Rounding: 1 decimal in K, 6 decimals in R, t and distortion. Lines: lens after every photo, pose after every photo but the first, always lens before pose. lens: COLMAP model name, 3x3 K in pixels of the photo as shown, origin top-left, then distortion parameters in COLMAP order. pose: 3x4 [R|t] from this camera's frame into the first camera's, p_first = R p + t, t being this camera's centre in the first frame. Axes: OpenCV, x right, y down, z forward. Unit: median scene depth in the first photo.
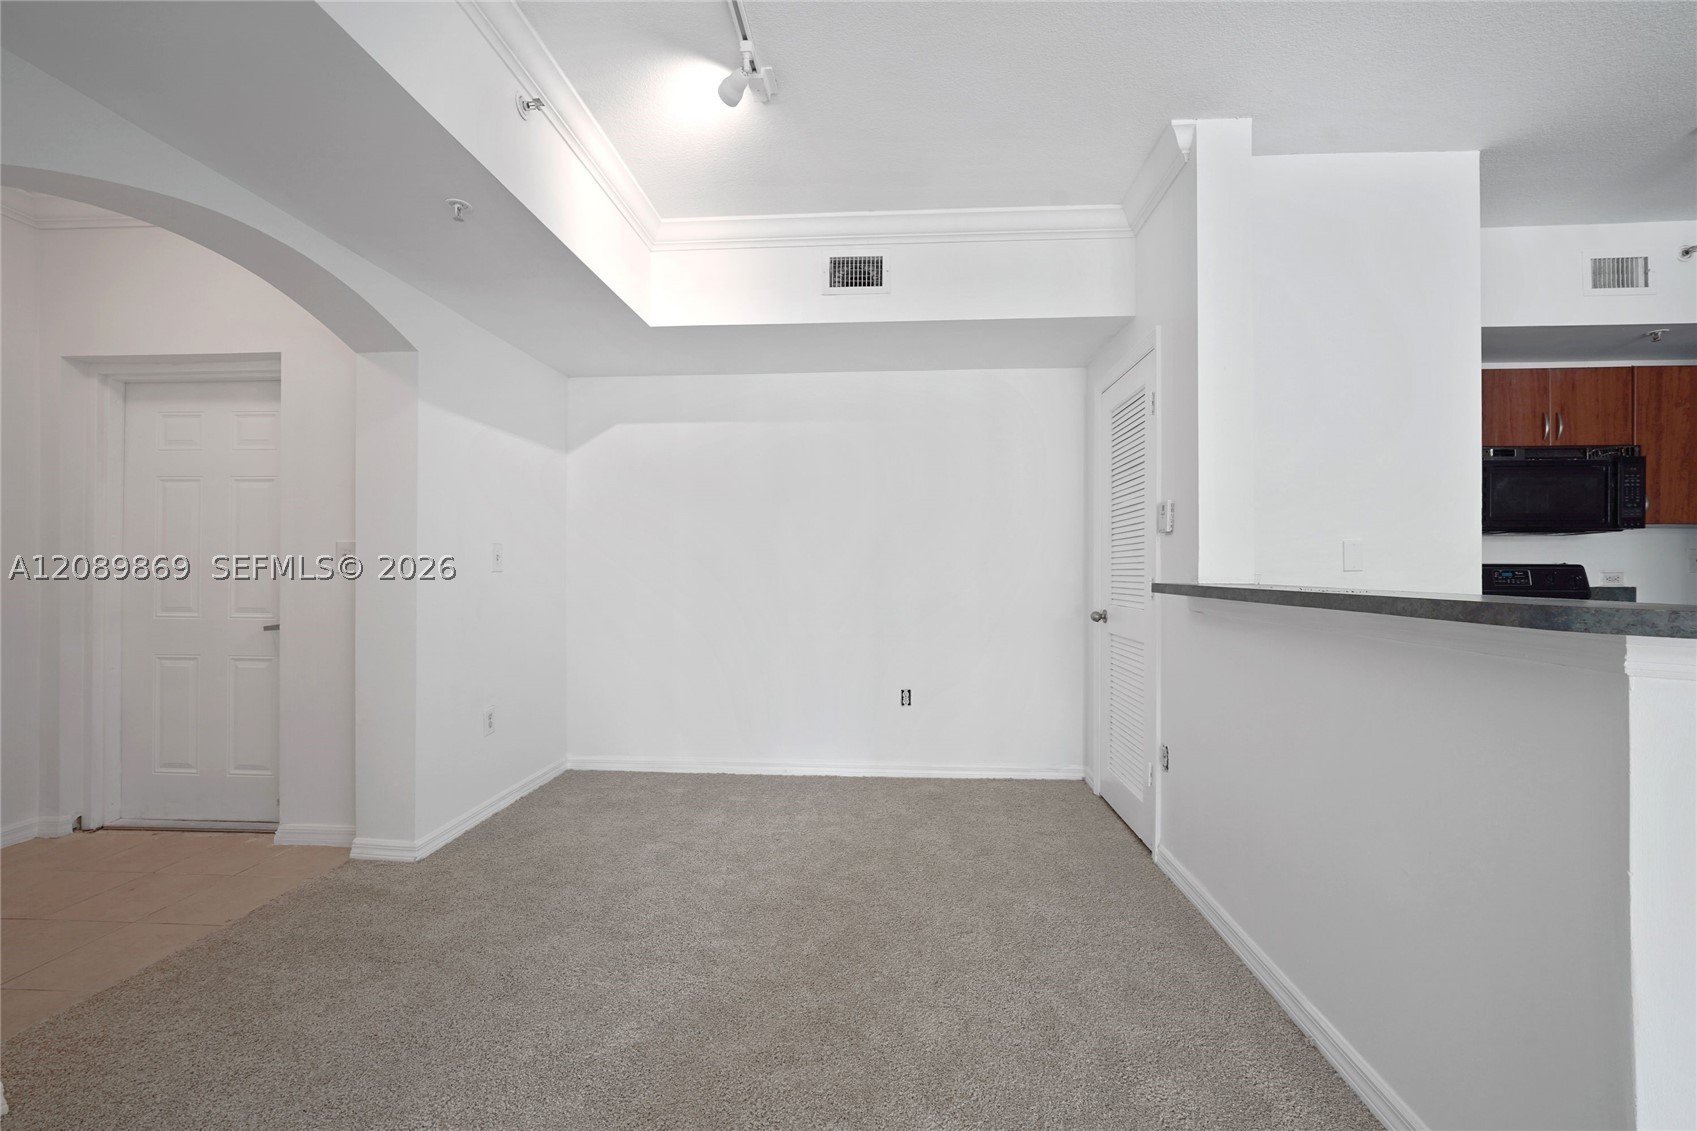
lens RADIAL K [[683.3, 0, 841.2], [0, 683.3, 570.4], [0, 0, 1]] dist [-0.000564, 0.000073]
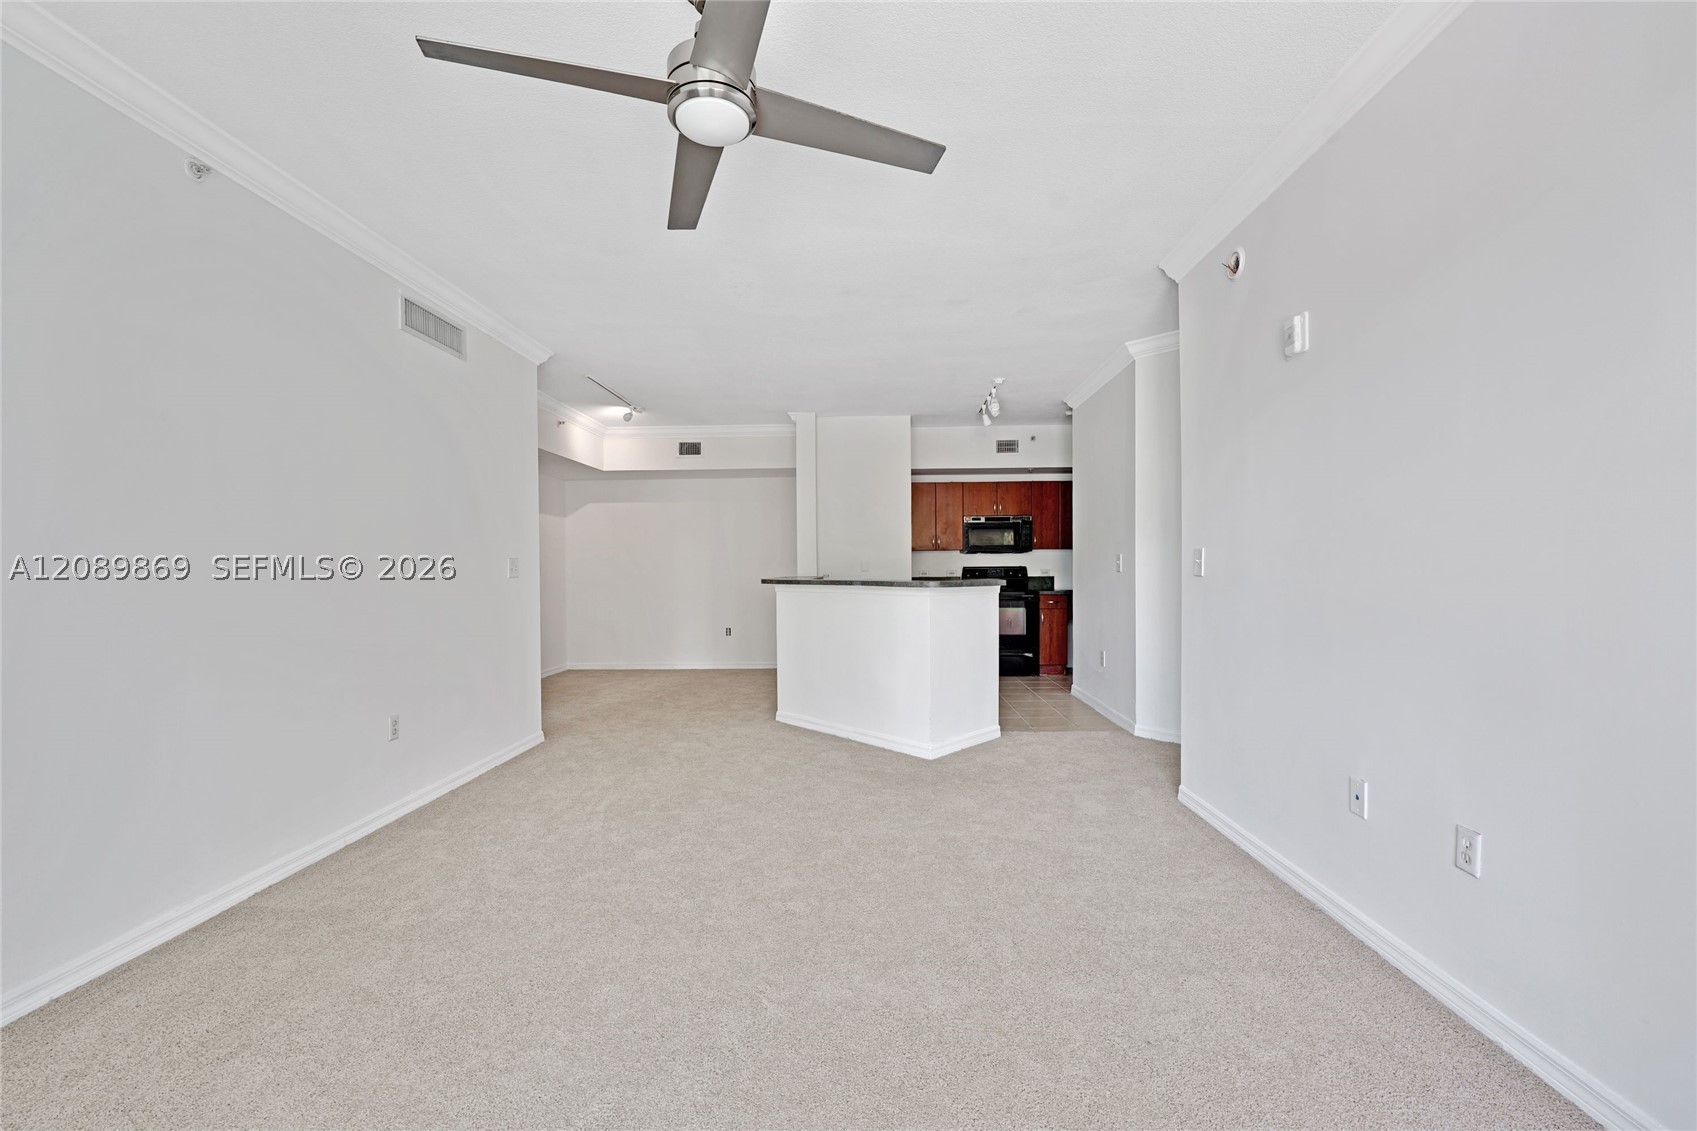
lens RADIAL K [[710.8, 0, 848.5], [0, 710.8, 565.5], [0, 0, 1]] dist [0.002366, 0.000409]
pose [[0.999458, -0.009678, 0.031480, 0.464949], [0.009875, 0.999933, -0.006102, -0.003651], [-0.031419, 0.006409, 0.999486, -1.417784]]
